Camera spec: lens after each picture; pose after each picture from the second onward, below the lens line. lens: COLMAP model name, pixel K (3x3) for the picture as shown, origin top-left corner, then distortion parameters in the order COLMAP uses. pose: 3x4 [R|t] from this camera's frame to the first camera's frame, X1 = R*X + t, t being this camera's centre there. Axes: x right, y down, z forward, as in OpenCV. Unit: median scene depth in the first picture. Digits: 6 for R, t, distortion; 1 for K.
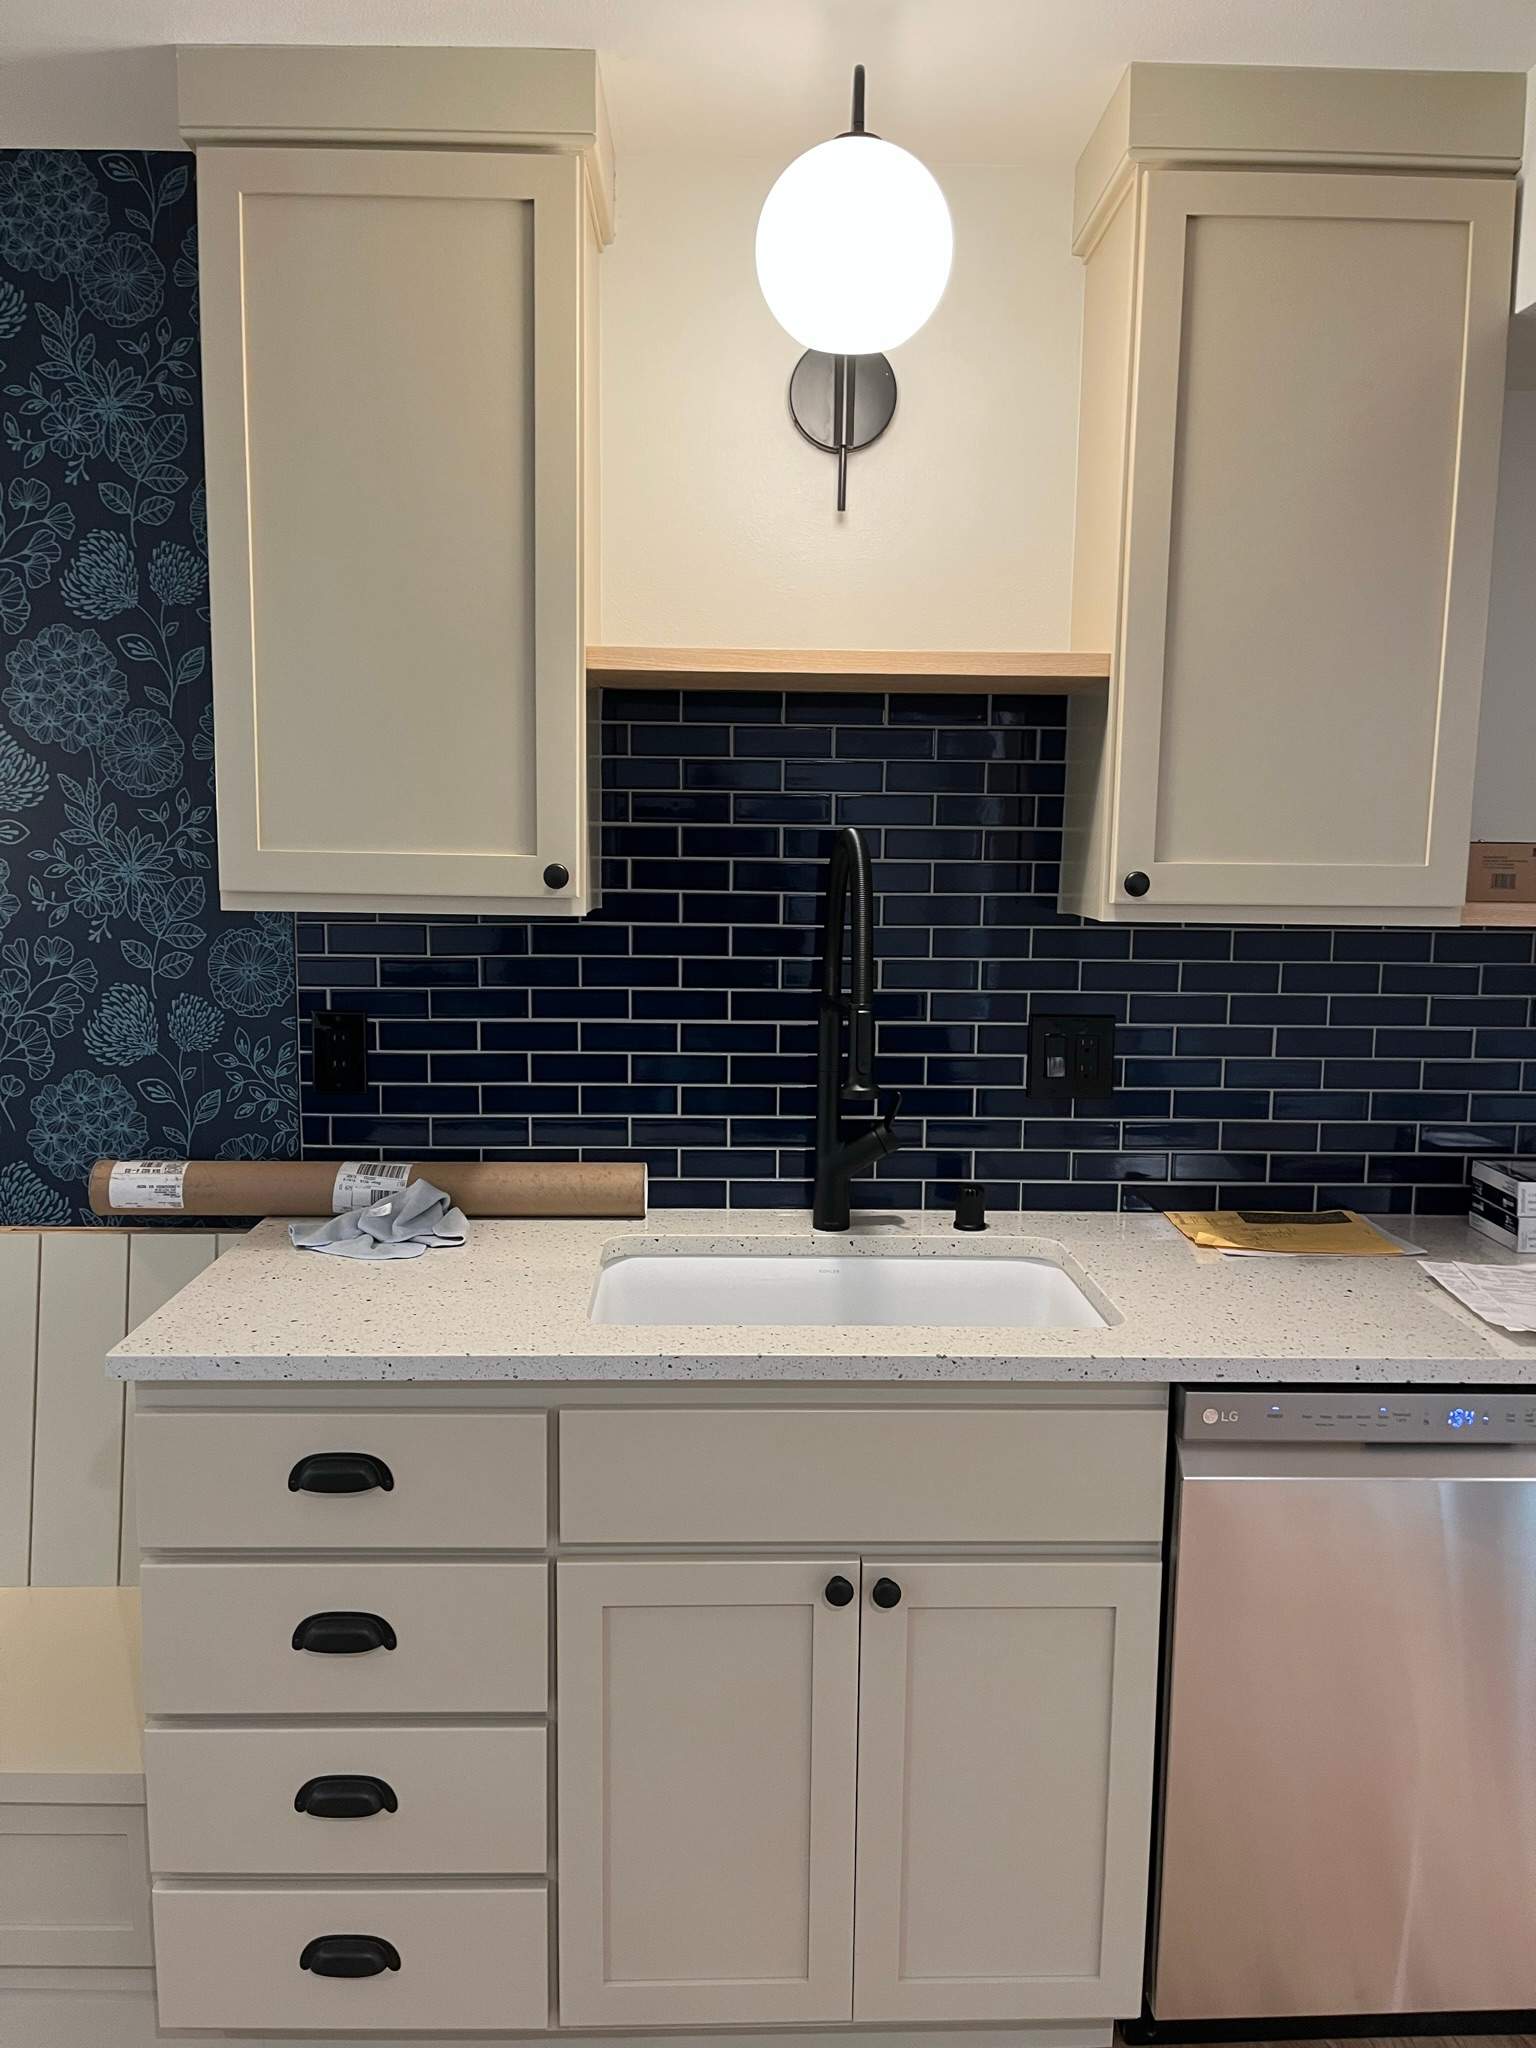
lens RADIAL K [[1548.8, 0, 746.8], [0, 1548.8, 1049.5], [0, 0, 1]] dist [0.052688, -0.064878]
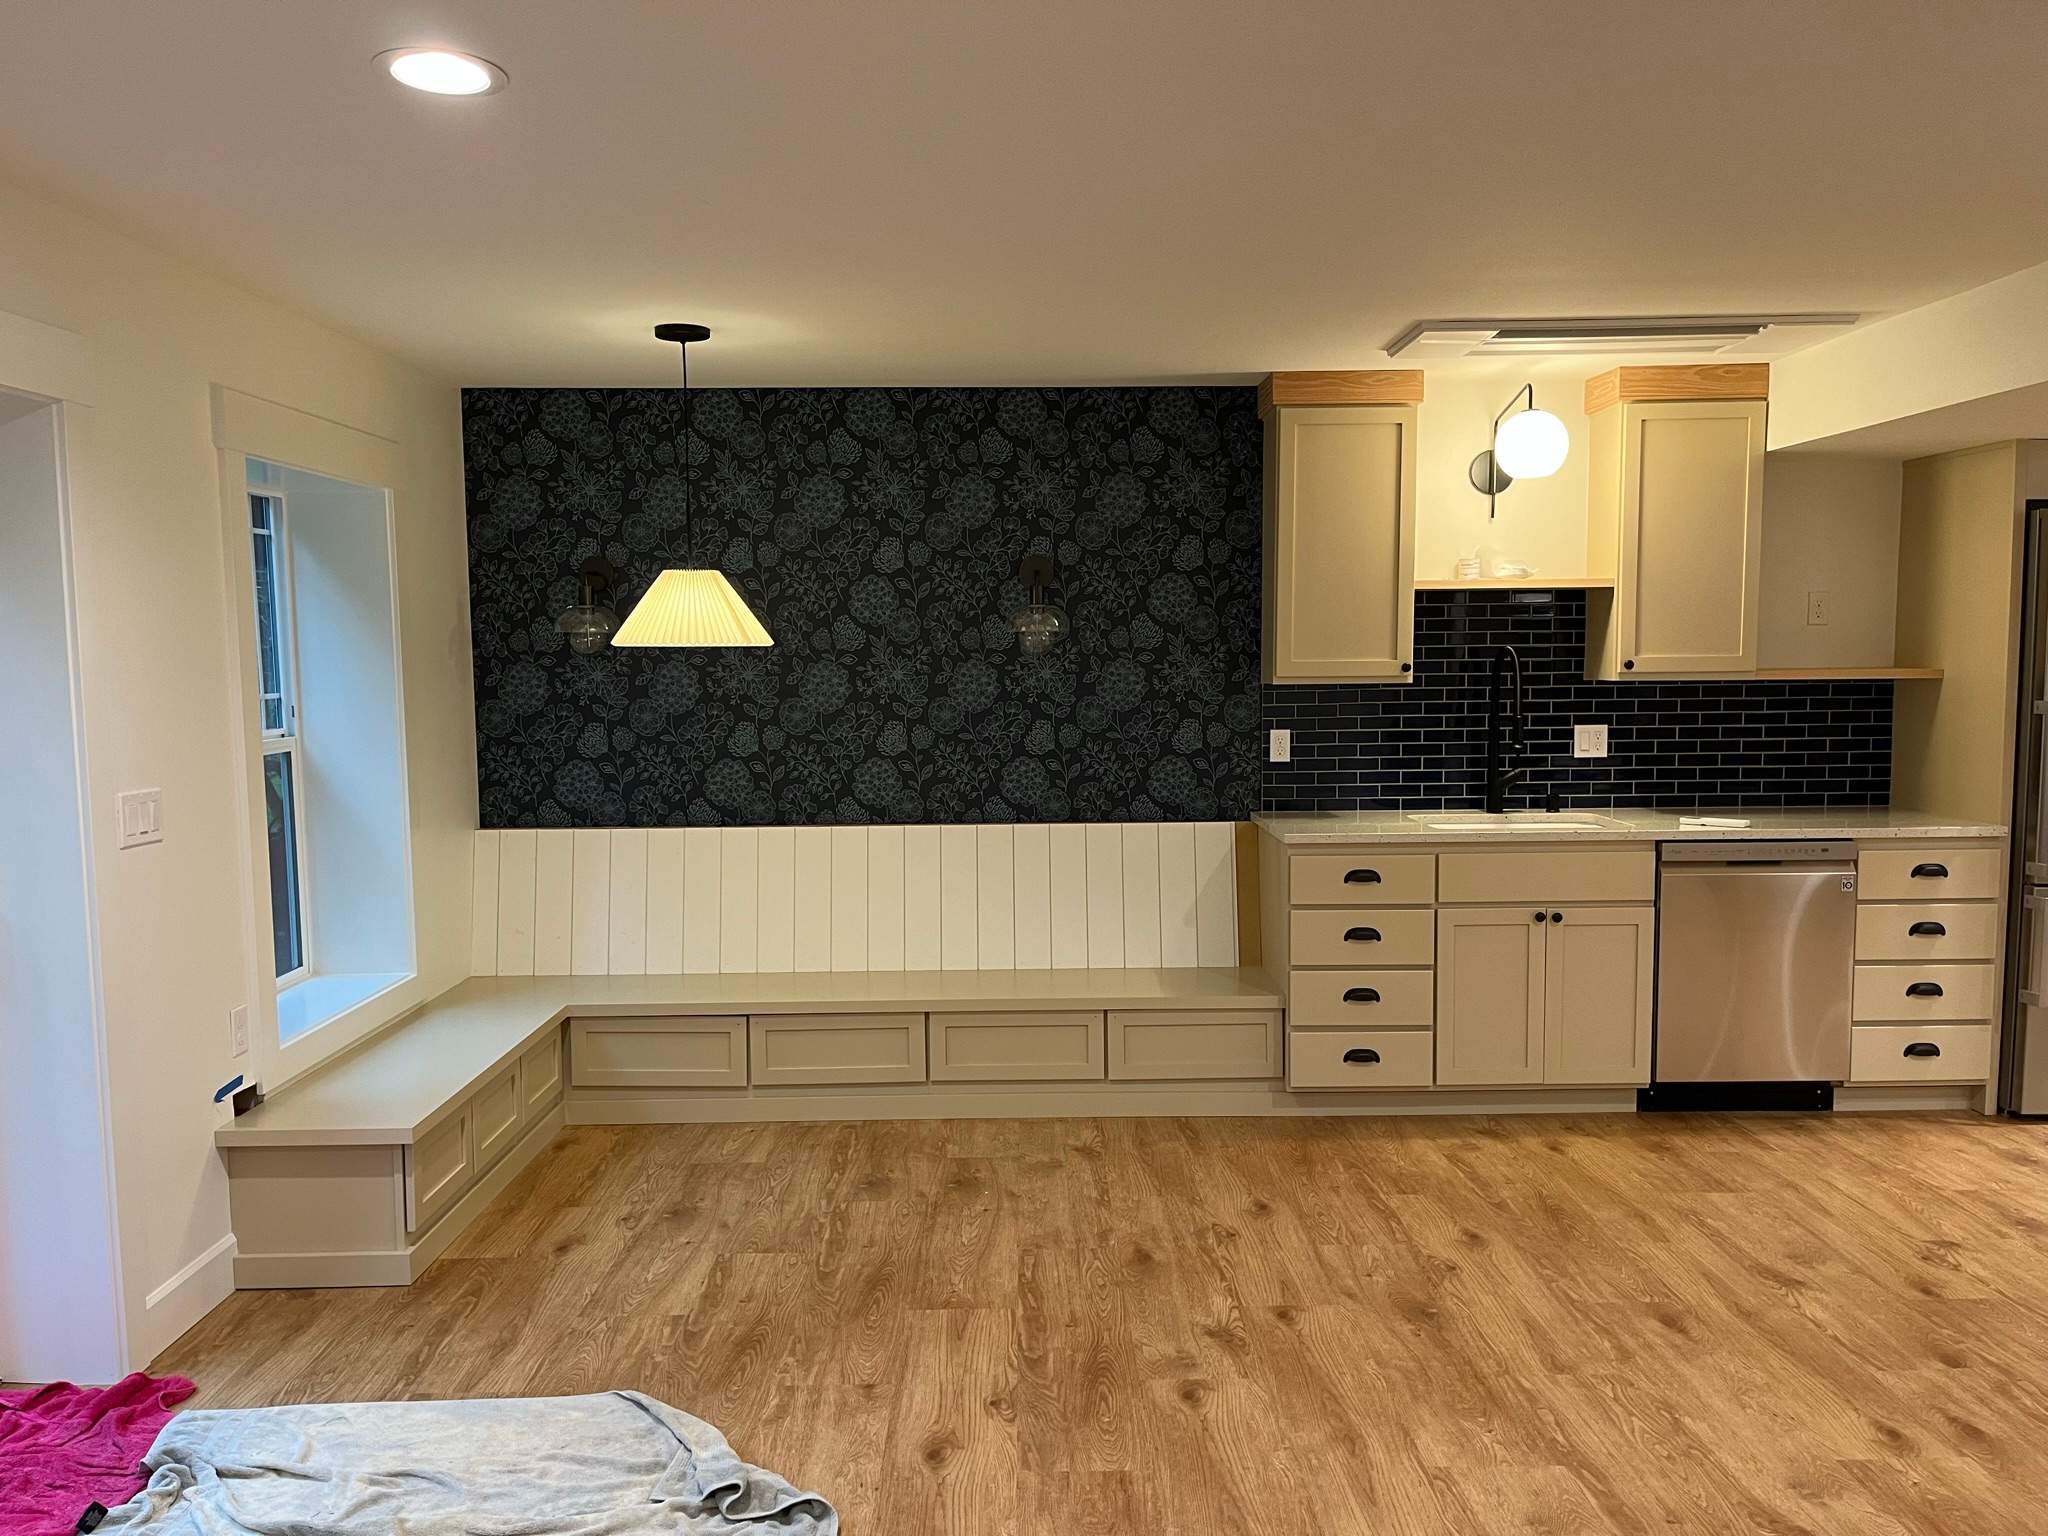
lens RADIAL K [[1548.8, 0, 1010.5], [0, 1548.8, 802.4], [0, 0, 1]] dist [0.052688, -0.064878]
pose [[0.999582, -0.020997, -0.019892, -0.636049], [0.020245, 0.999099, -0.037300, 0.171563], [0.020657, 0.036882, 0.999106, -1.399381]]
